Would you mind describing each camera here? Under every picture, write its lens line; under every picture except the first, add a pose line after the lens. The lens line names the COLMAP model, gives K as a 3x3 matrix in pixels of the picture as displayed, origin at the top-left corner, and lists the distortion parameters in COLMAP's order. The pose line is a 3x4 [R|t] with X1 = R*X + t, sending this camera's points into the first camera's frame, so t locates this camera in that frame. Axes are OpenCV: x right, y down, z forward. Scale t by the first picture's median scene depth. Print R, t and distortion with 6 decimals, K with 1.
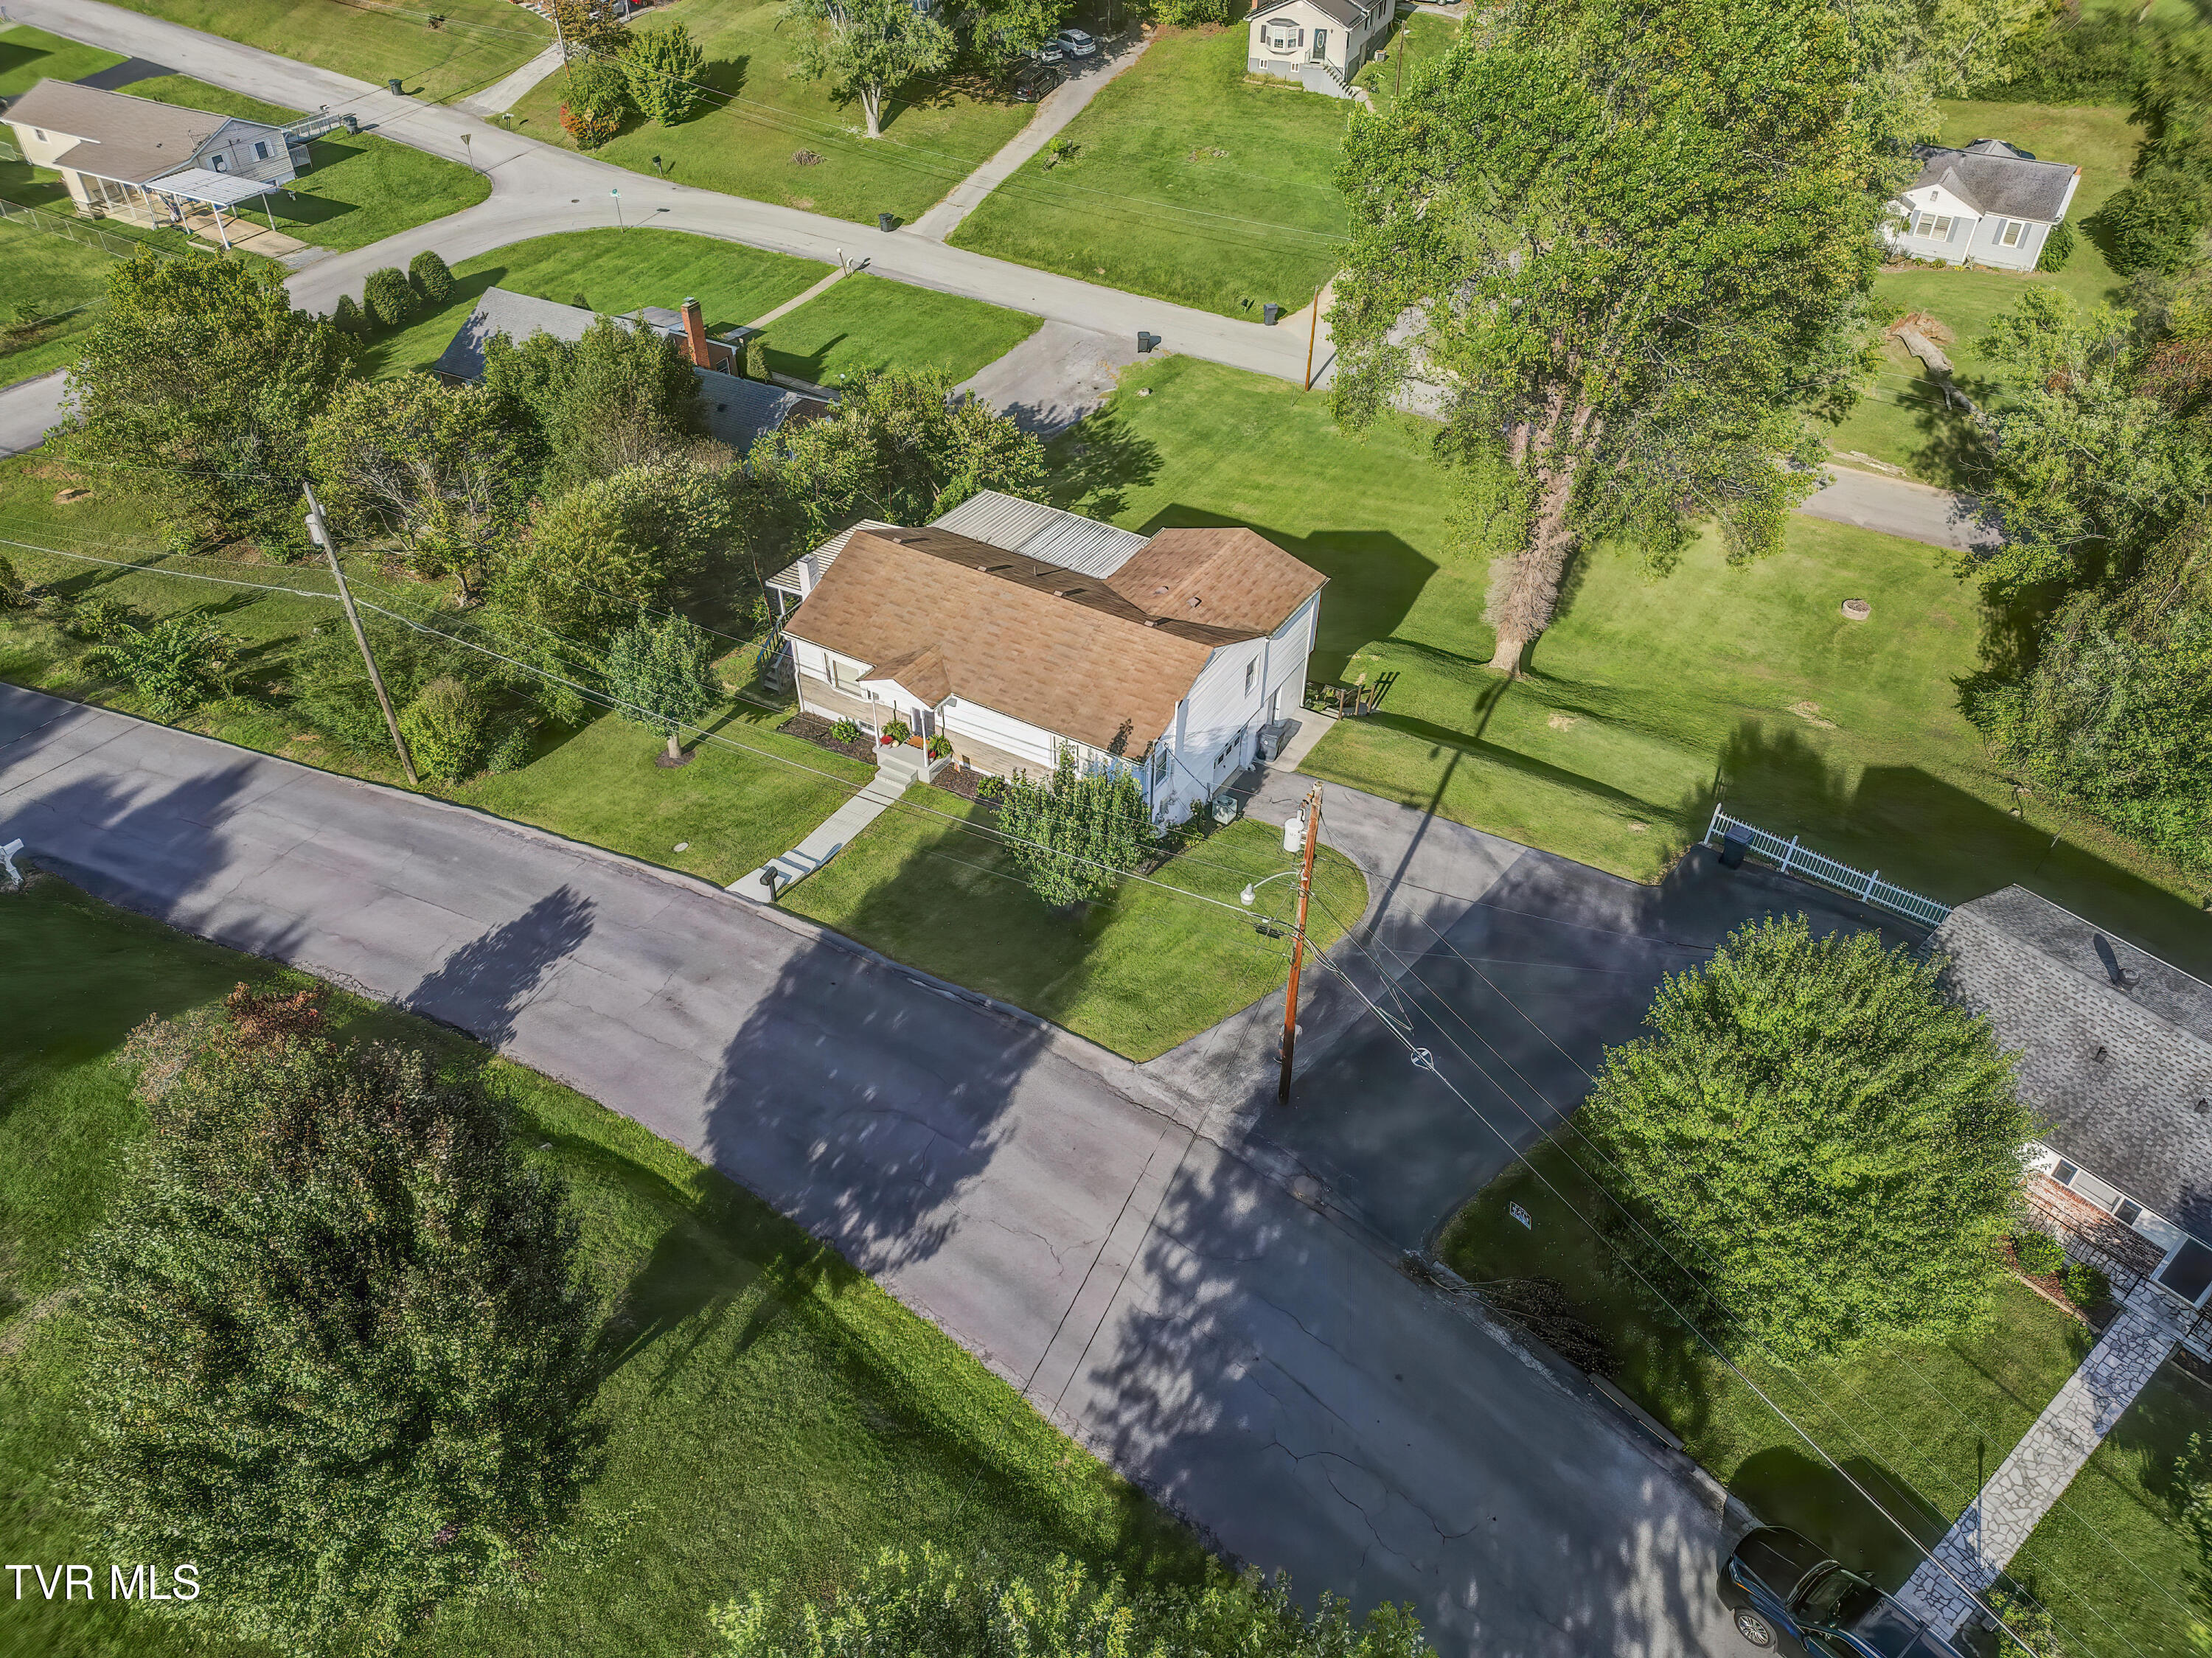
lens RADIAL K [[1547.6, 0, 1096.8], [0, 1547.6, 830.0], [0, 0, 1]] dist [0.091810, -0.123775]
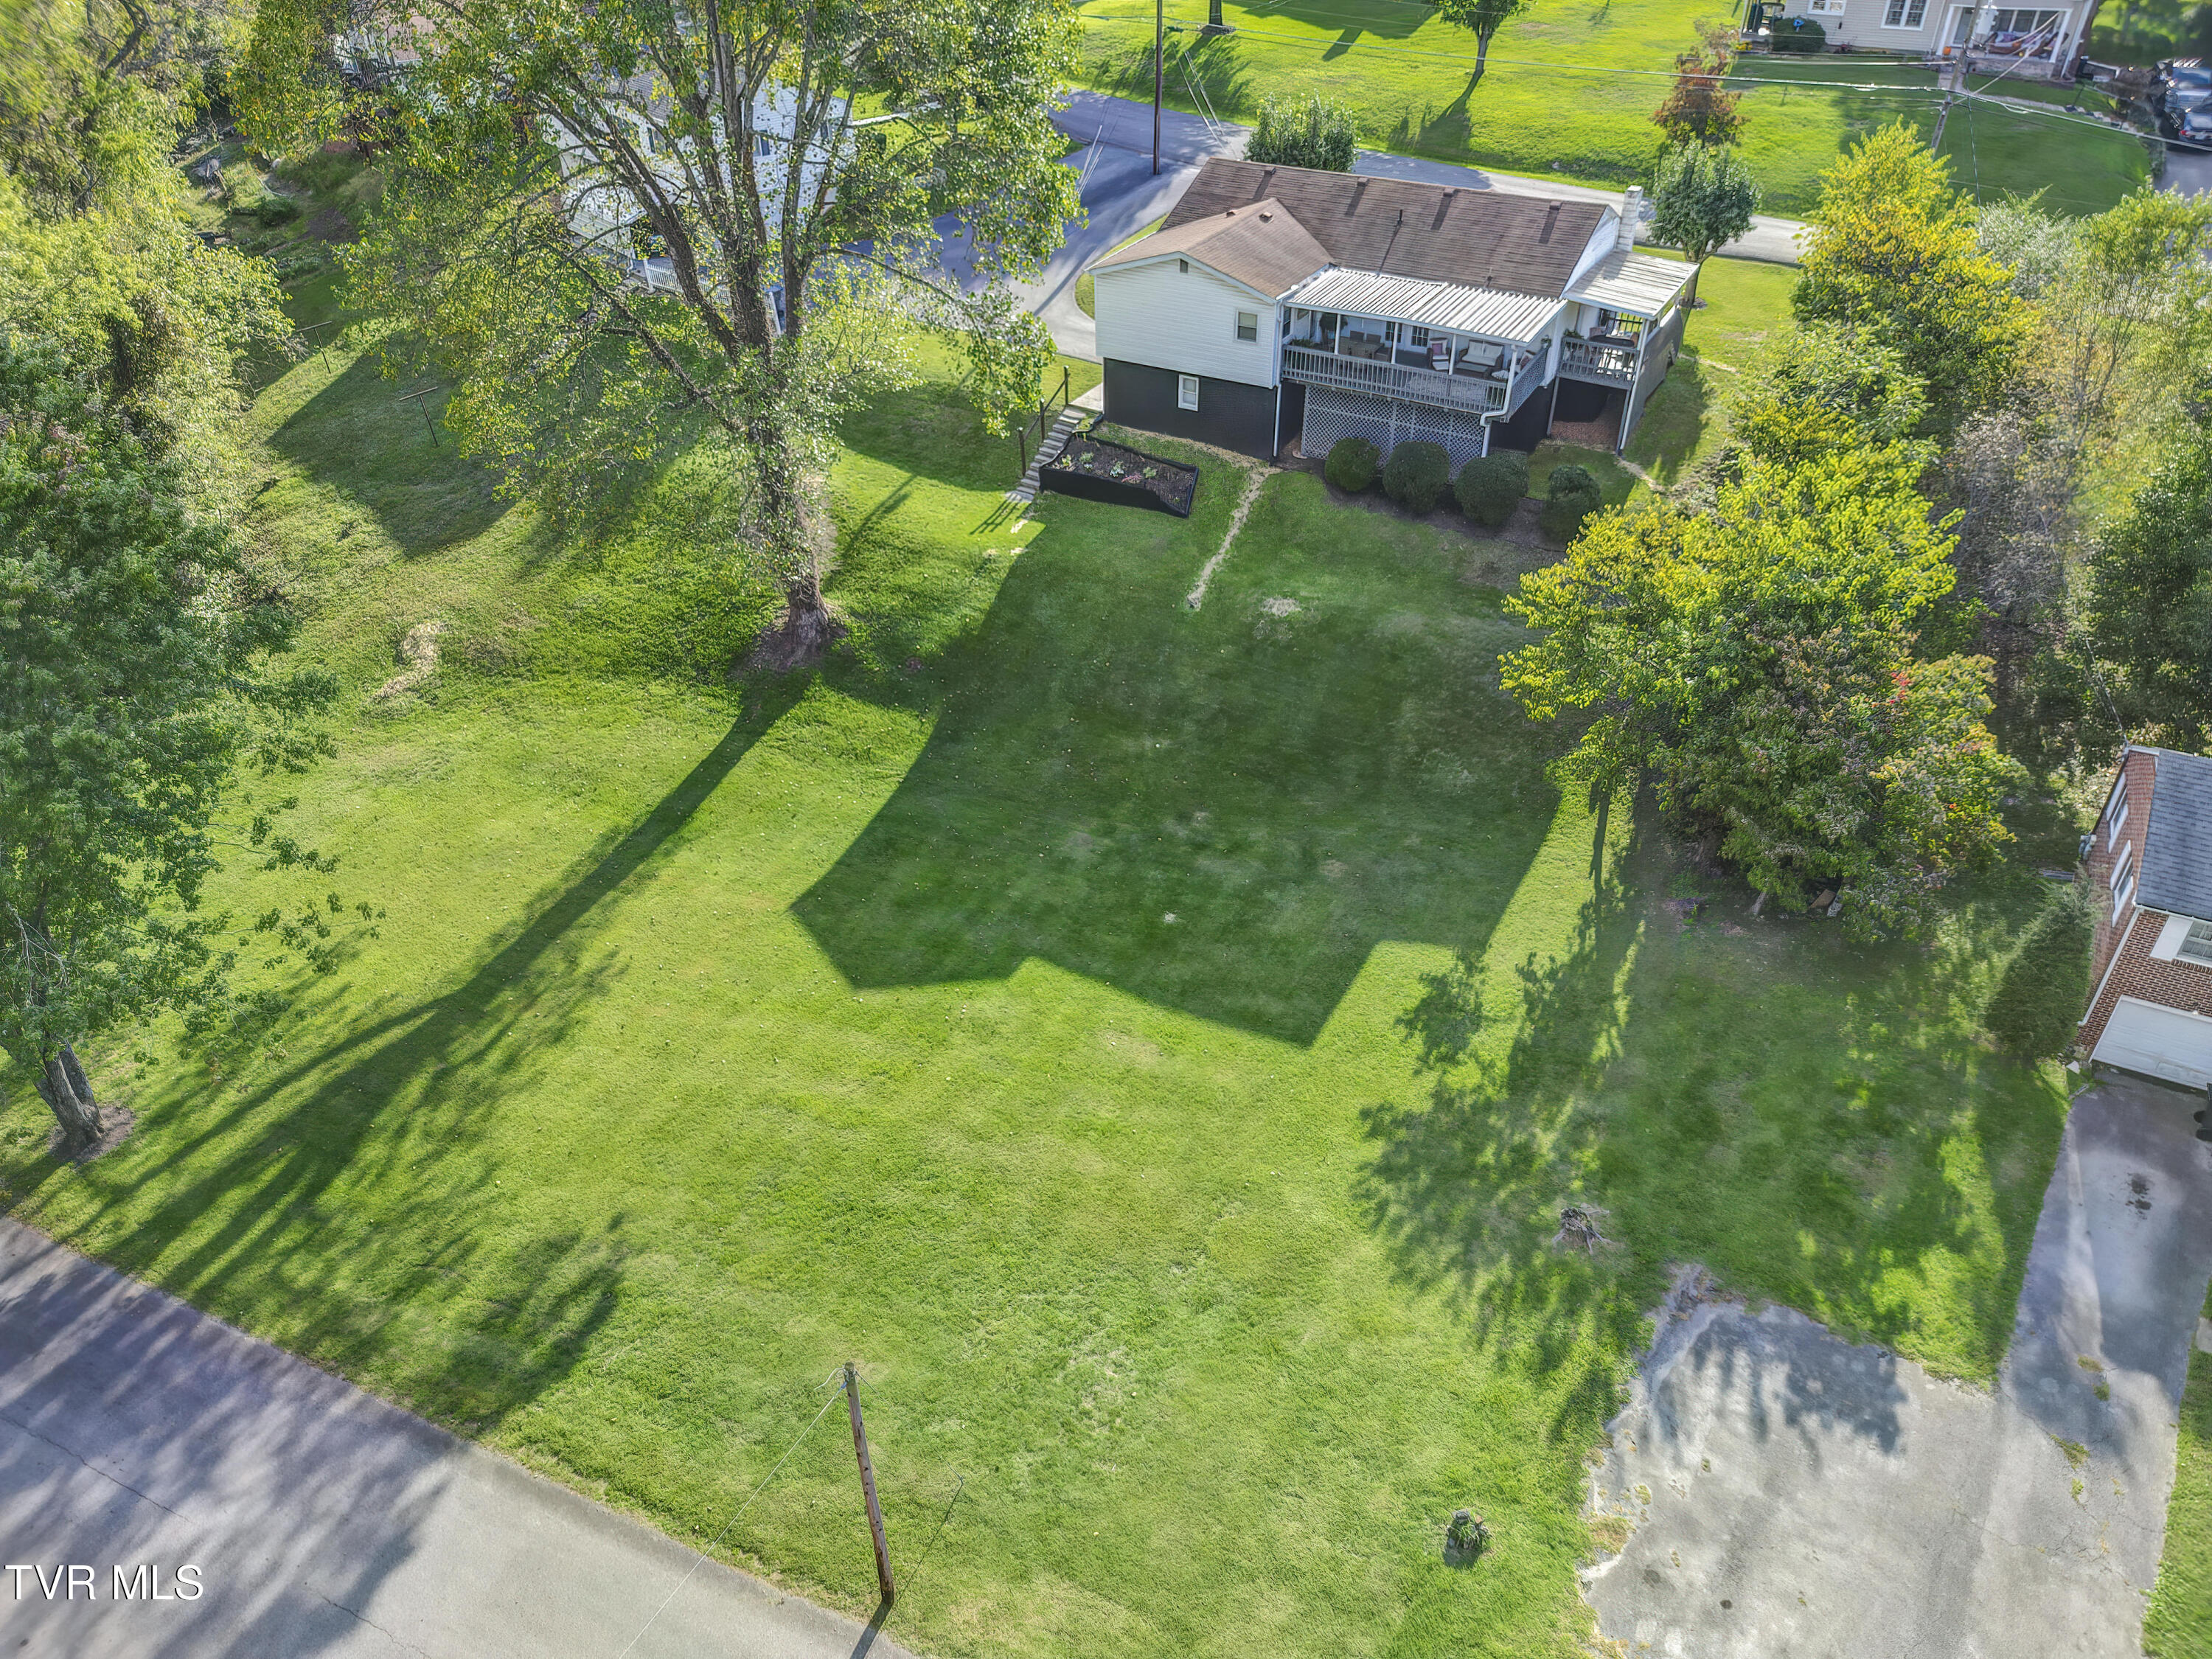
lens RADIAL K [[1526.8, 0, 1115.9], [0, 1526.8, 830.6], [0, 0, 1]] dist [0.042739, -0.046140]
pose [[-0.999294, 0.026253, -0.026877, 0.157014], [-0.019608, 0.245791, 0.969124, -0.902747], [0.032049, 0.968967, -0.245103, 1.454889]]
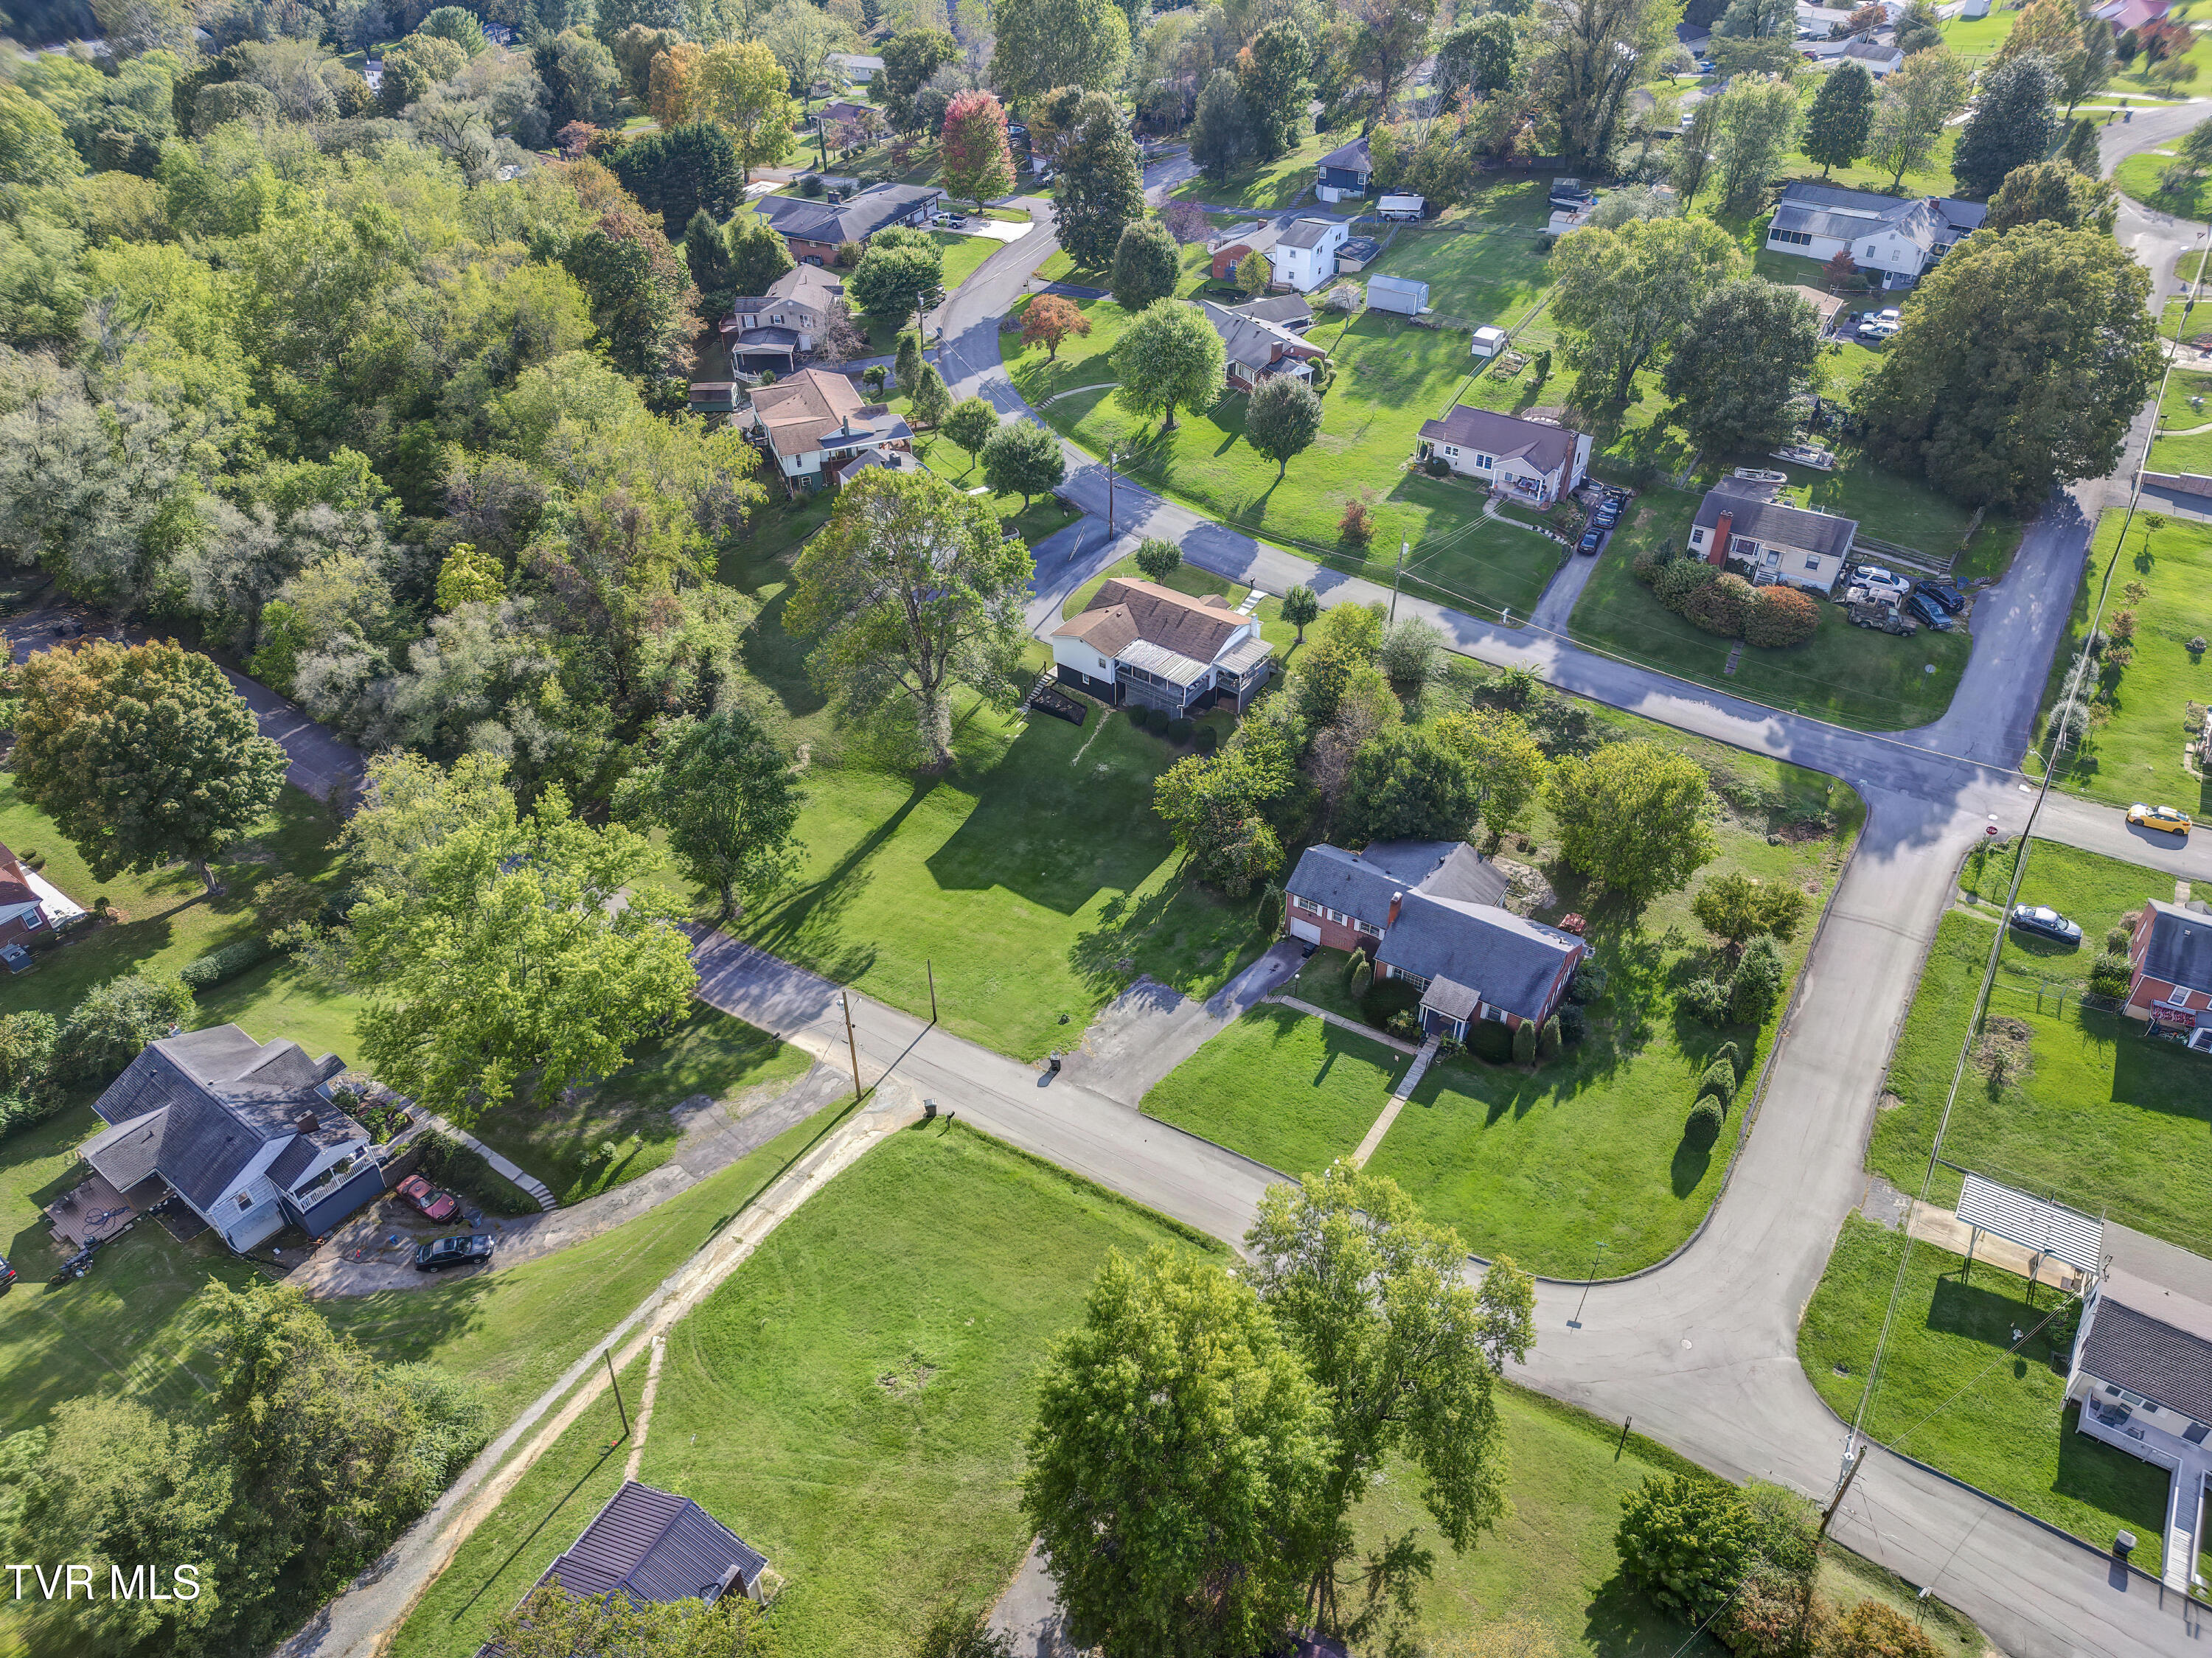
lens RADIAL K [[1503.1, 0, 1145.5], [0, 1503.1, 829.9], [0, 0, 1]] dist [0.112674, -0.078567]
pose [[-0.997234, -0.044953, 0.059191, -0.152857], [0.049192, 0.197809, 0.979005, -2.329567], [-0.055718, 0.979209, -0.195051, 1.673761]]
